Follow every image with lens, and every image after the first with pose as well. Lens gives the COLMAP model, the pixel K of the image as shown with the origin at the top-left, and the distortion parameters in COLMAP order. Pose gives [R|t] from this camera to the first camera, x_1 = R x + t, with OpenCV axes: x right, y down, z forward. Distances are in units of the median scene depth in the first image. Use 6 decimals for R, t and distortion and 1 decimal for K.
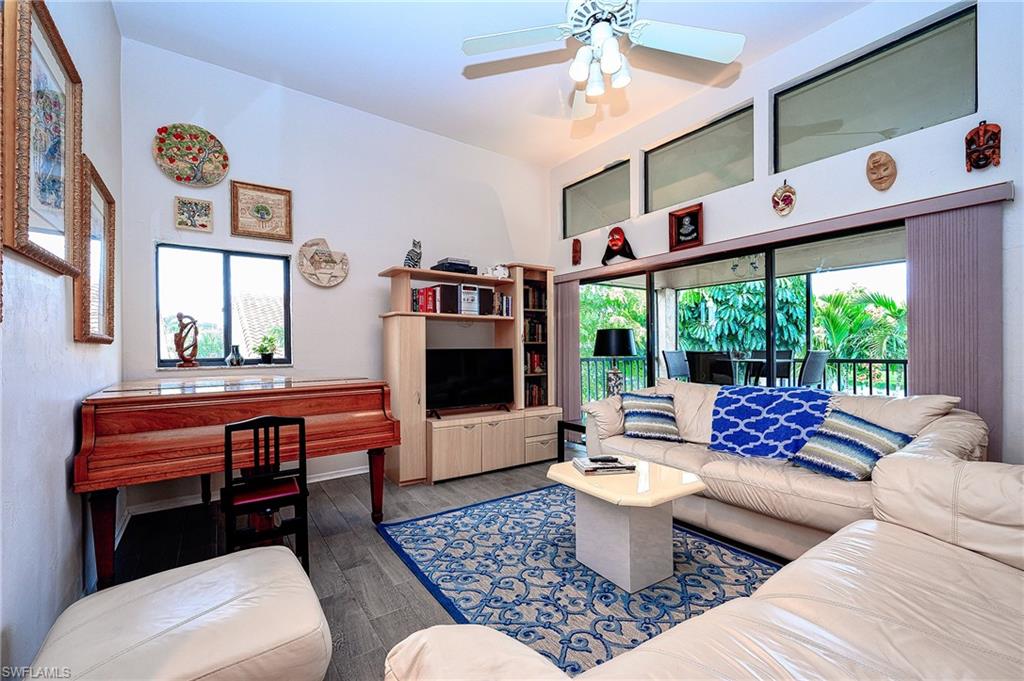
lens RADIAL K [[442.6, 0, 531.1], [0, 442.6, 347.3], [0, 0, 1]] dist [0.000335, 0.000968]
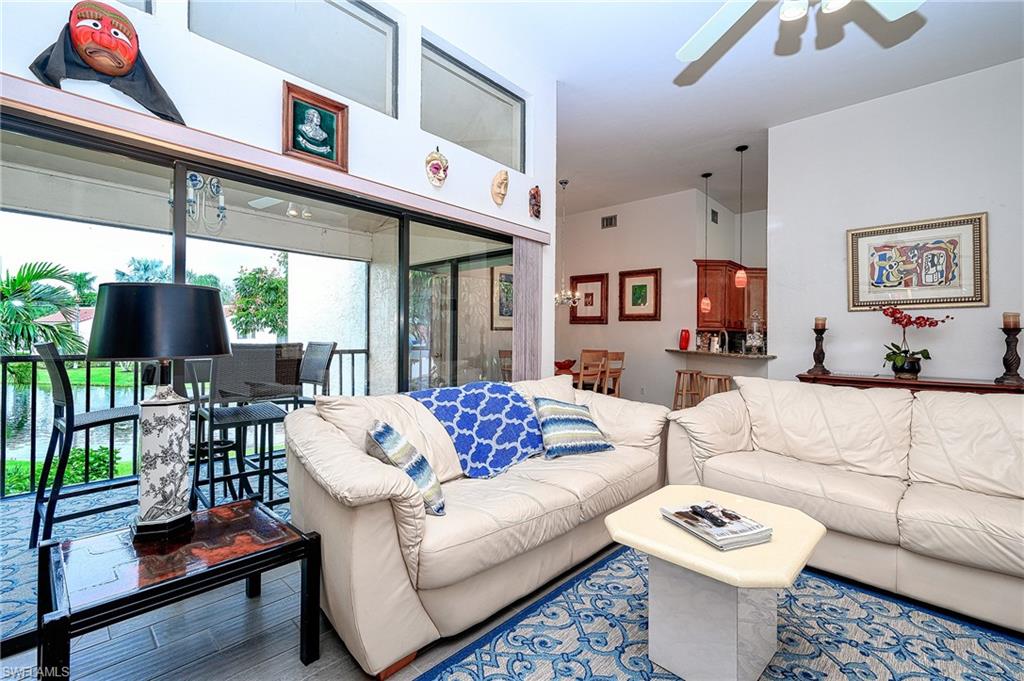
lens RADIAL K [[442.6, 0, 511.1], [0, 442.6, 332.2], [0, 0, 1]] dist [0.000335, 0.000968]
pose [[-0.180765, 0.019036, 0.983342, -0.275066], [-0.008630, 0.999743, -0.020940, 0.003395], [-0.983488, -0.012271, -0.180555, 0.923150]]
